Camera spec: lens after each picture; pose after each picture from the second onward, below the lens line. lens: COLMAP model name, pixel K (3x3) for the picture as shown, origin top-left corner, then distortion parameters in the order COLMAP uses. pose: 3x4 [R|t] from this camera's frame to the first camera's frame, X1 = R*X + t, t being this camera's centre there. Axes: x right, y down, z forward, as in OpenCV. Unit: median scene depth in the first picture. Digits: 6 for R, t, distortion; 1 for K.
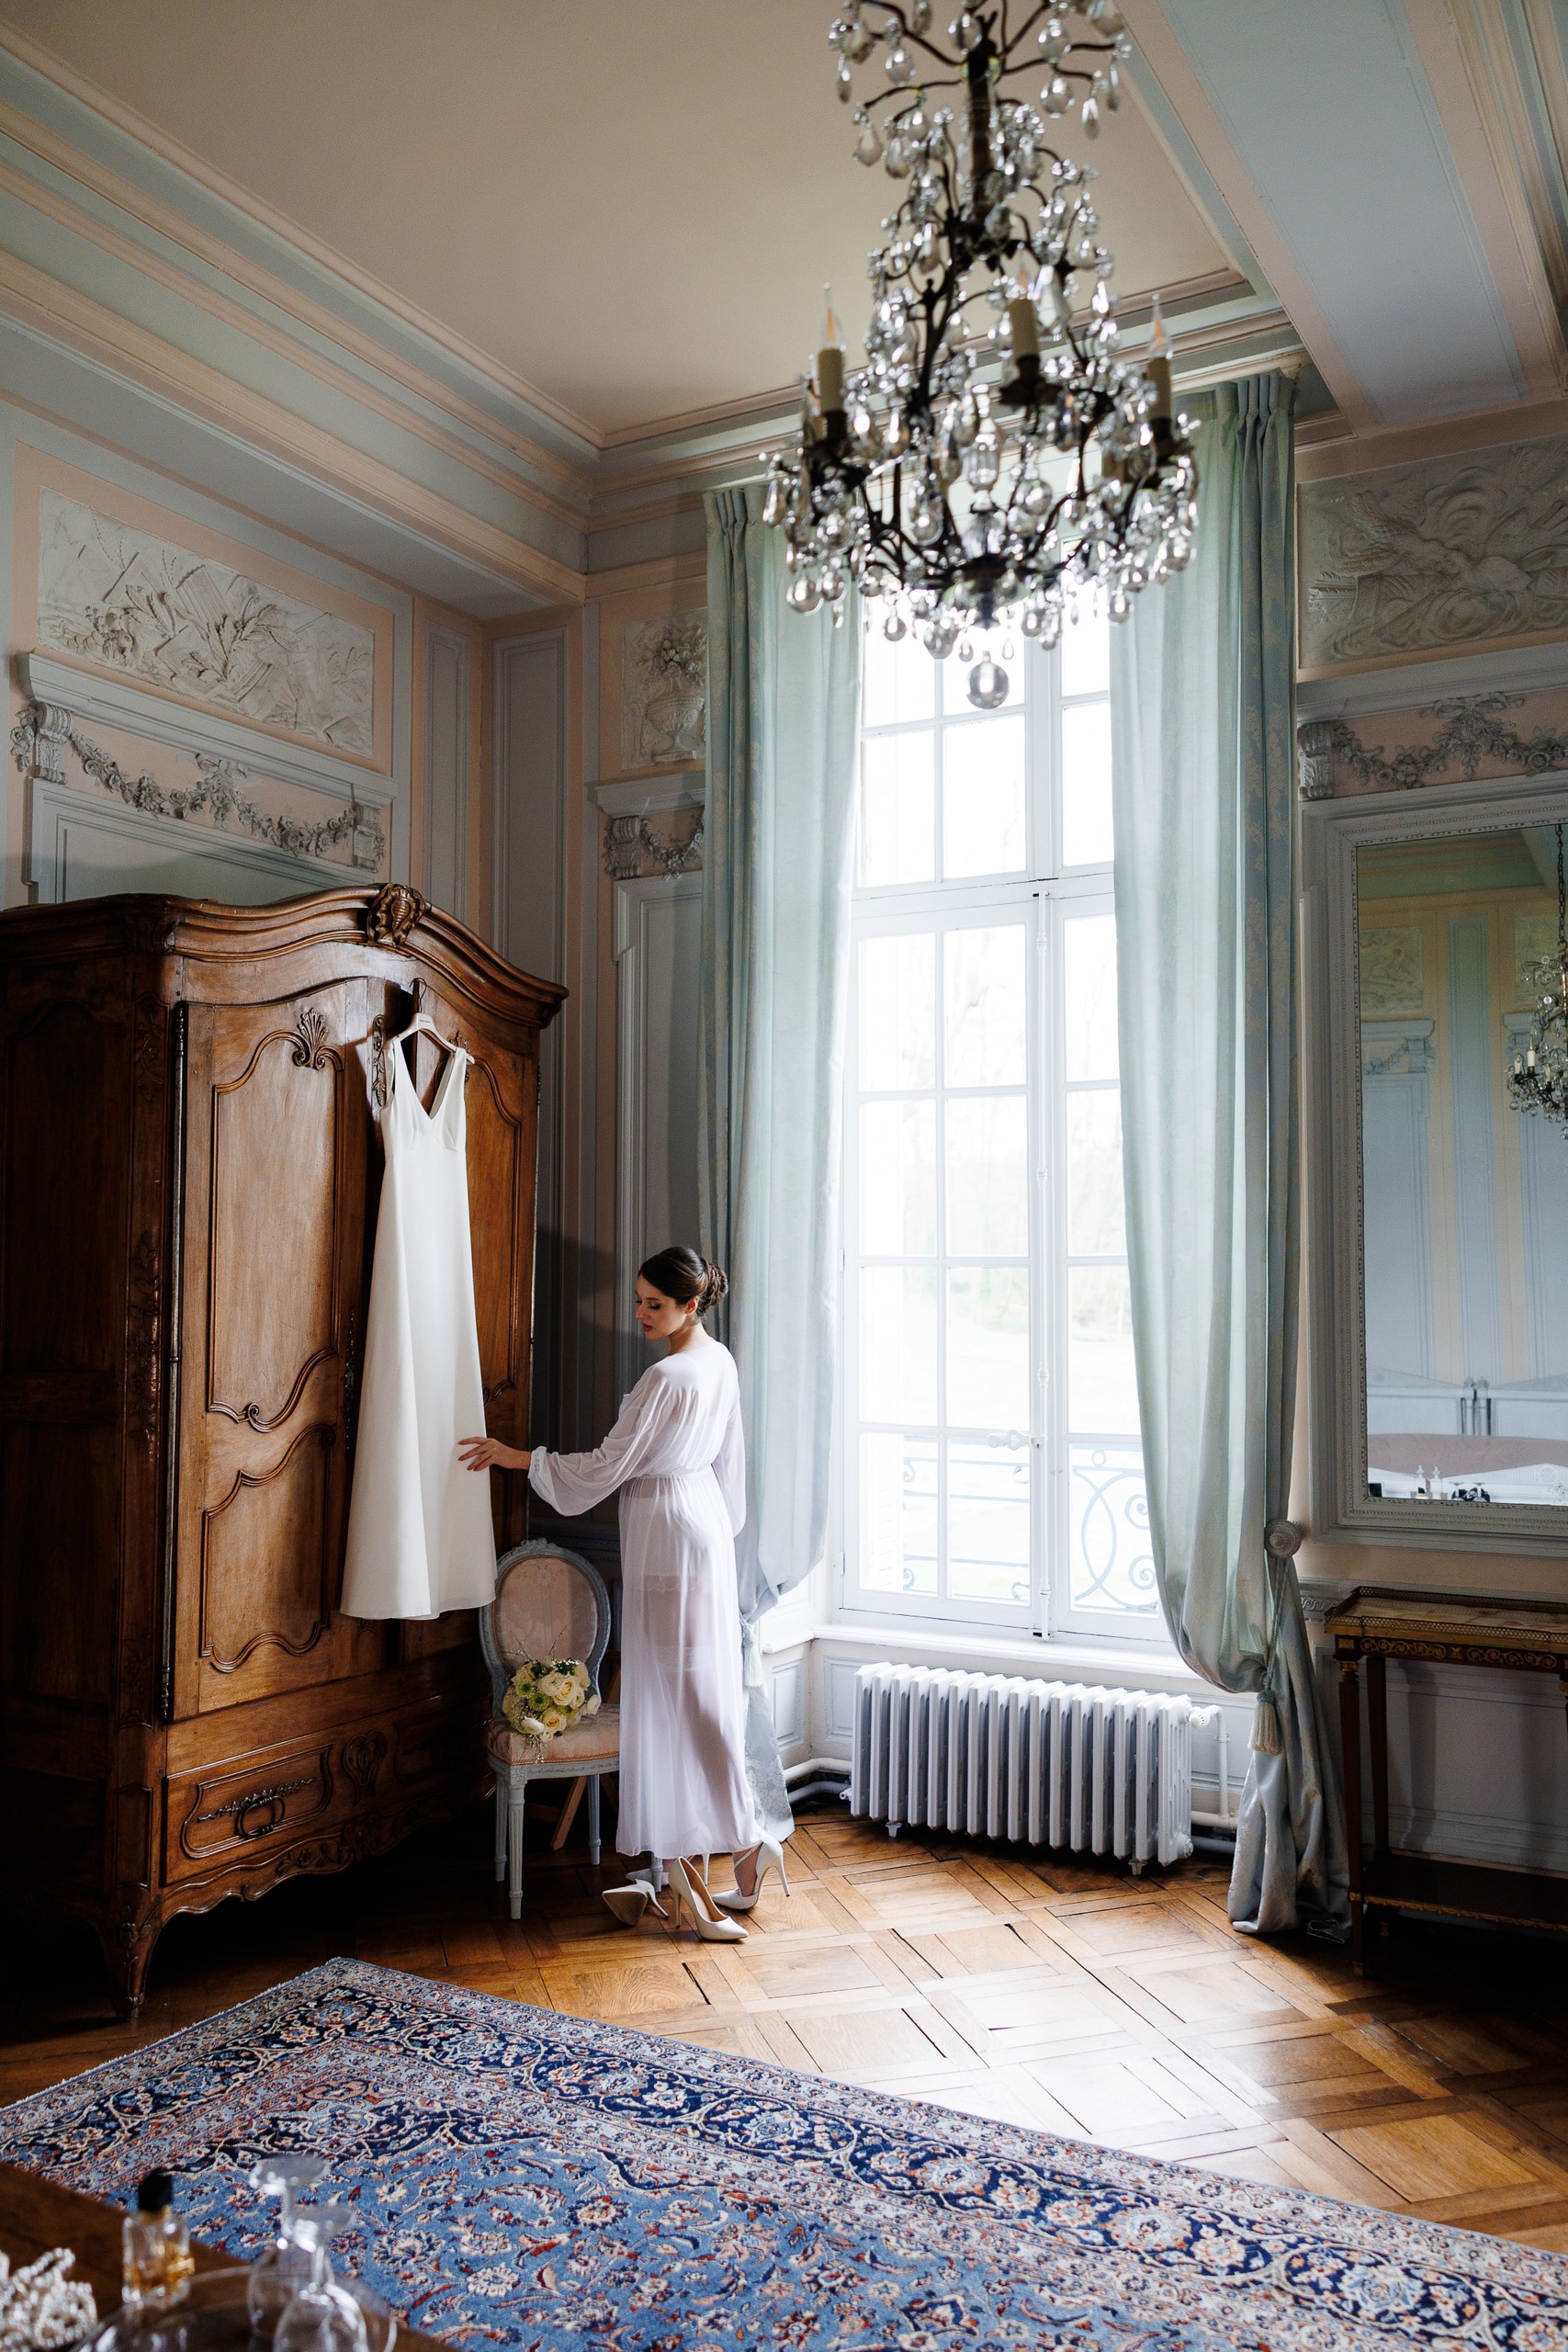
lens RADIAL K [[1839.7, 0, 784.0], [0, 1839.7, 1176.0], [0, 0, 1]] dist [0.020751, -0.011217]
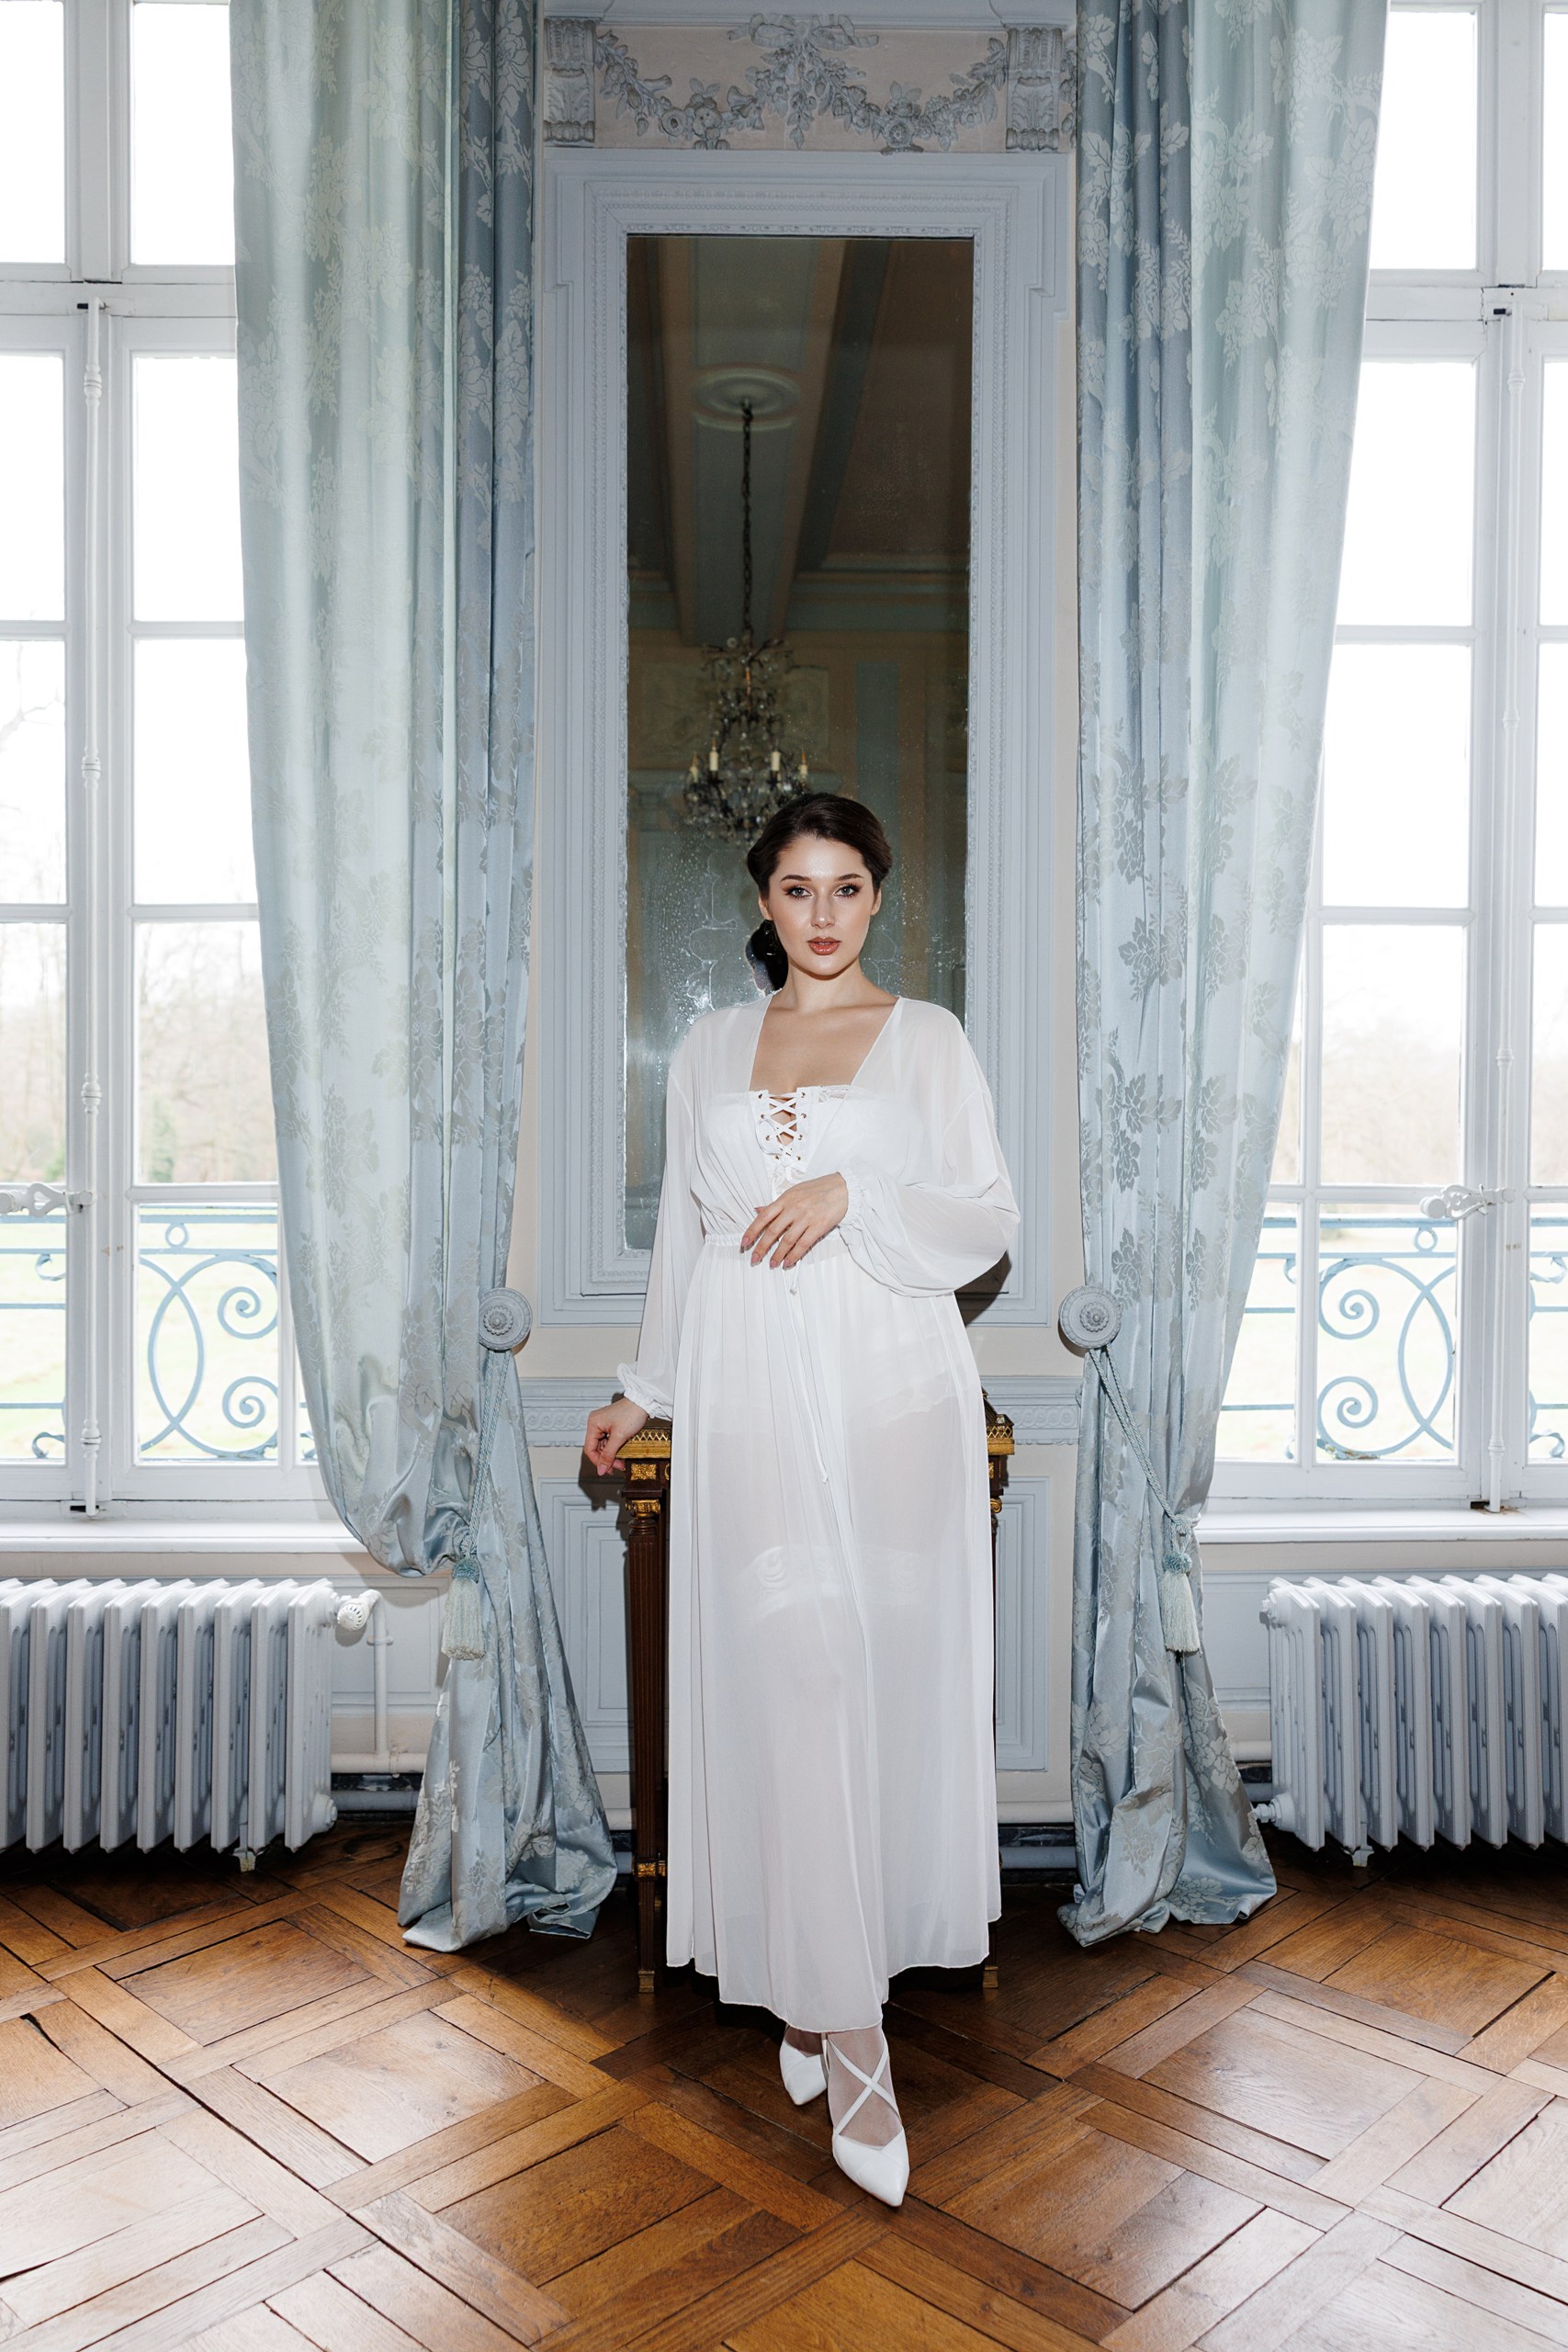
lens RADIAL K [[1861.8, 0, 784.0], [0, 1861.8, 1176.0], [0, 0, 1]] dist [0.003933, 0.002264]
pose [[0.871859, -0.003715, 0.489742, 0.044624], [-0.032795, 0.997284, 0.065948, 0.103577], [-0.488657, -0.073559, 0.869370, 0.408314]]
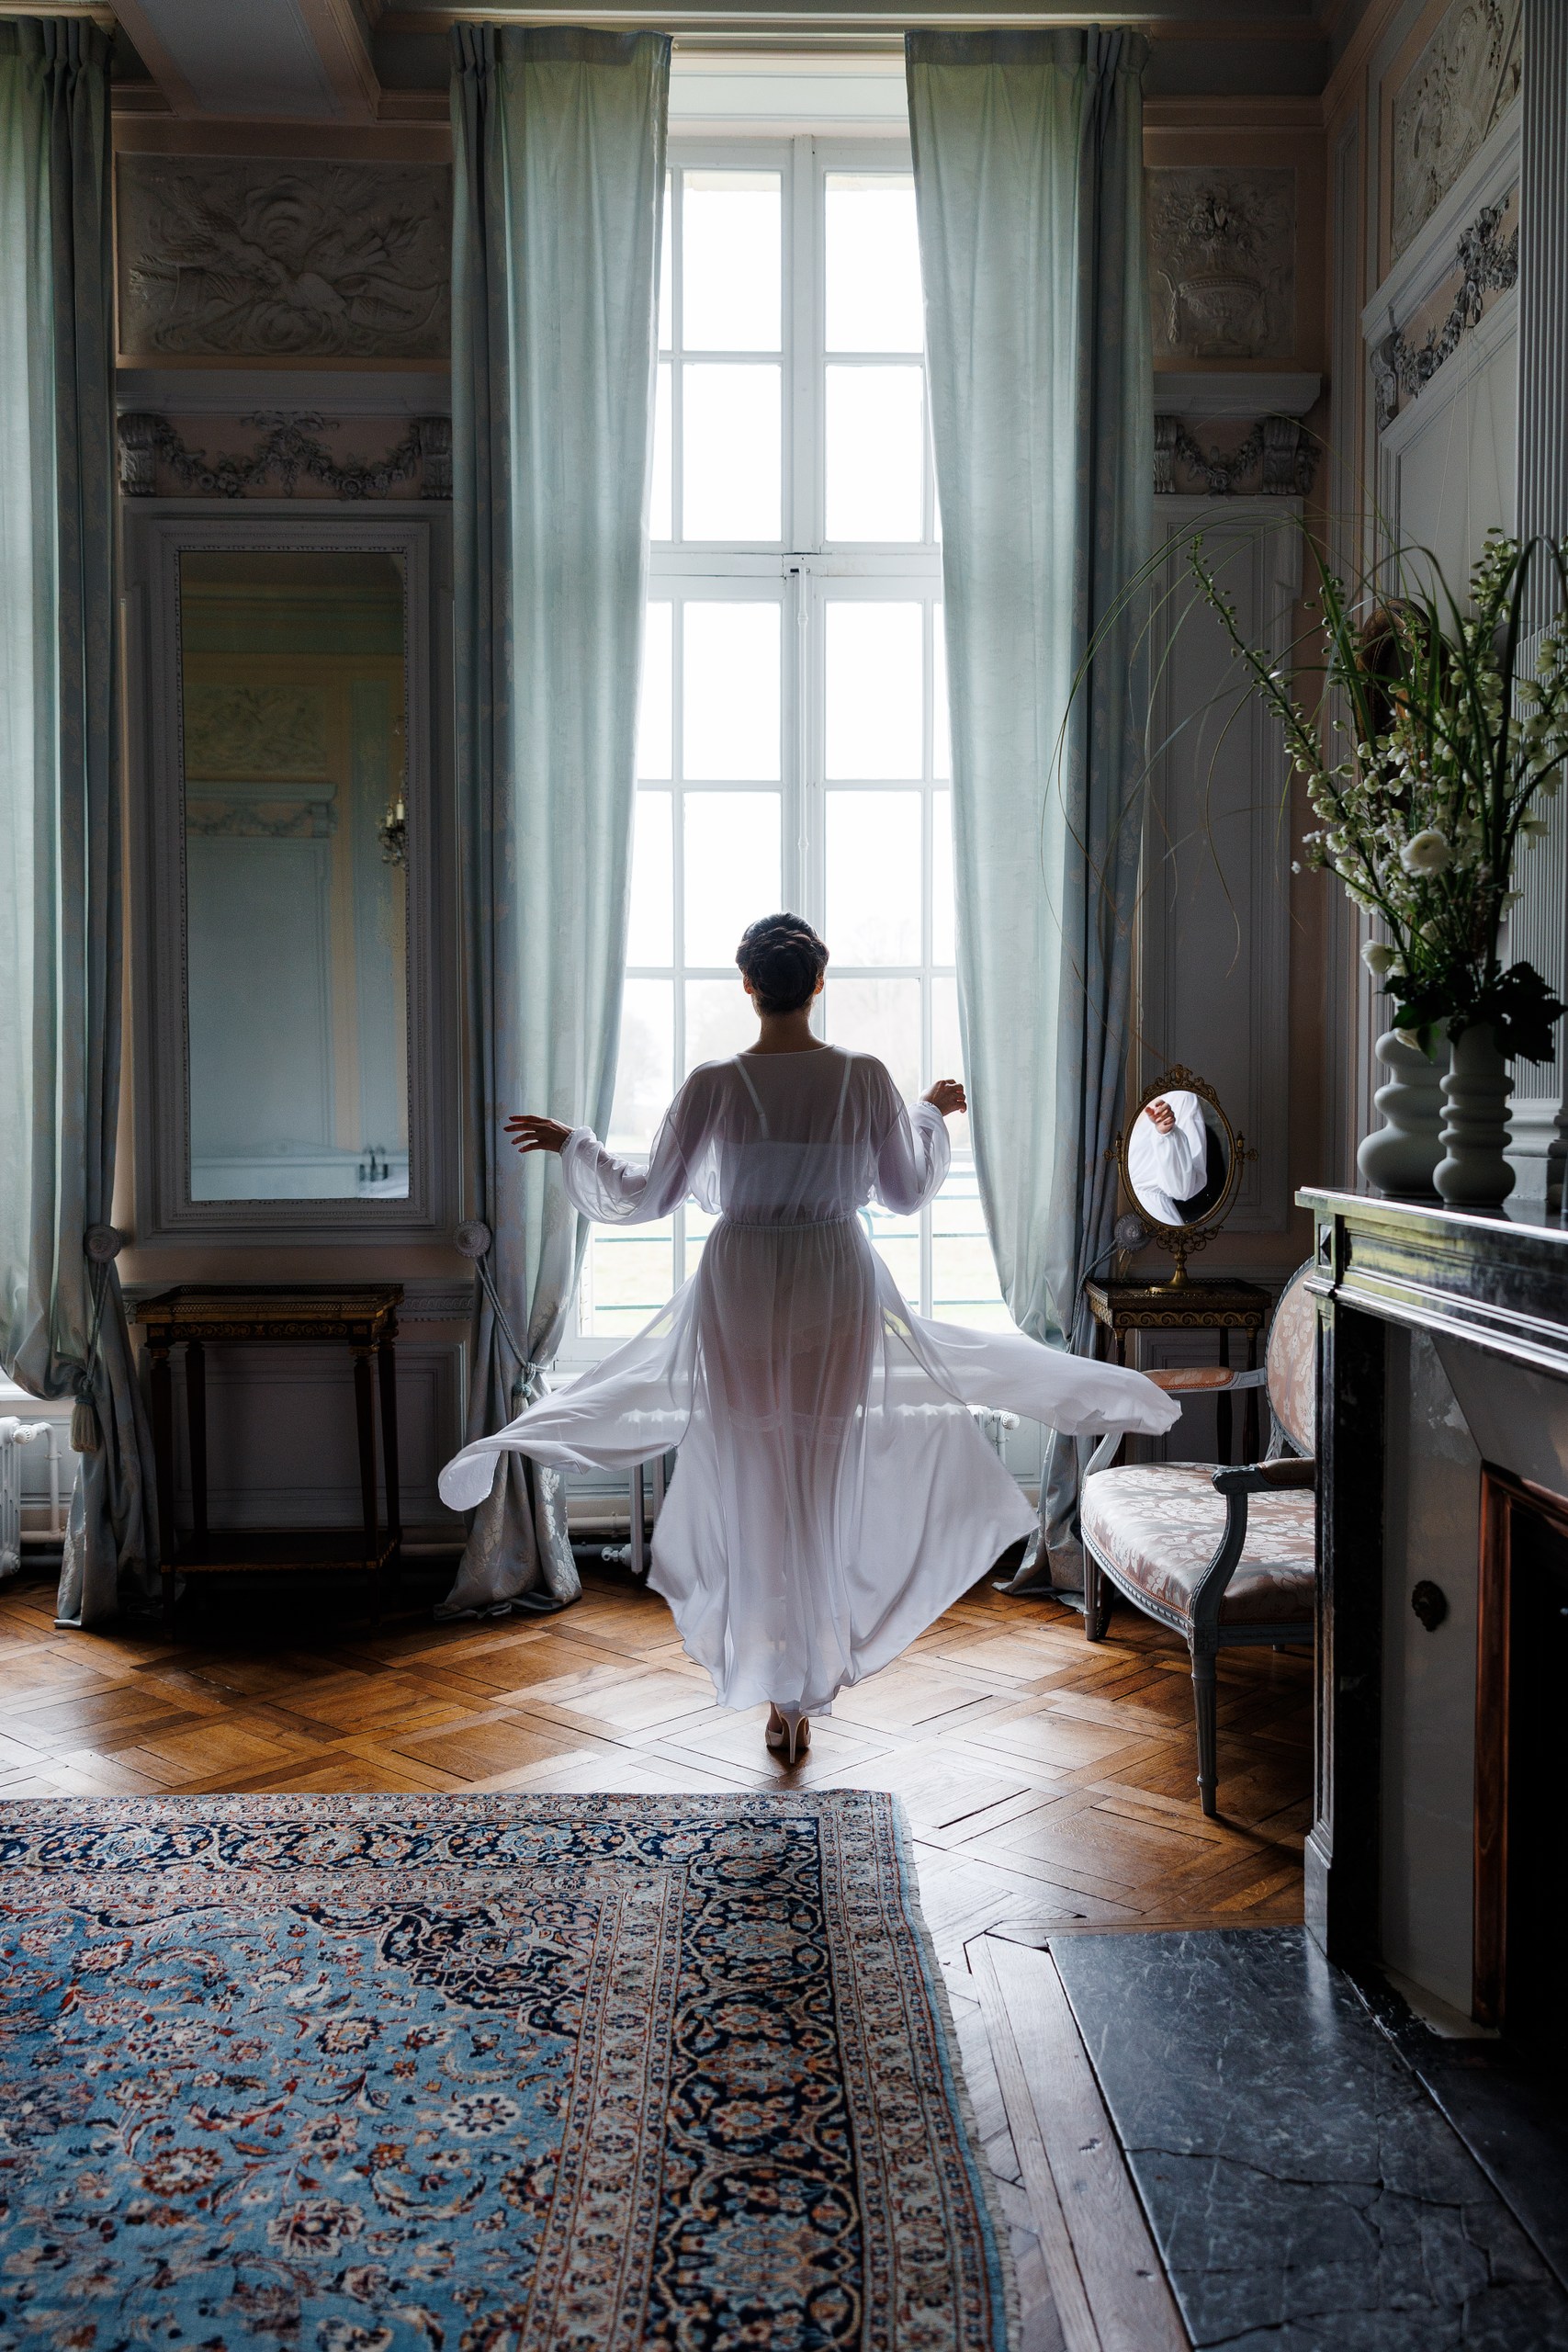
lens RADIAL K [[1978.4, 0, 790.4], [0, 1978.4, 1187.9], [0, 0, 1]] dist [0.002577, 0.019749]
pose [[0.860453, -0.026973, 0.508816, 0.044311], [-0.026069, 0.994960, 0.096830, 0.051825], [-0.508863, -0.096582, 0.855412, -0.112248]]
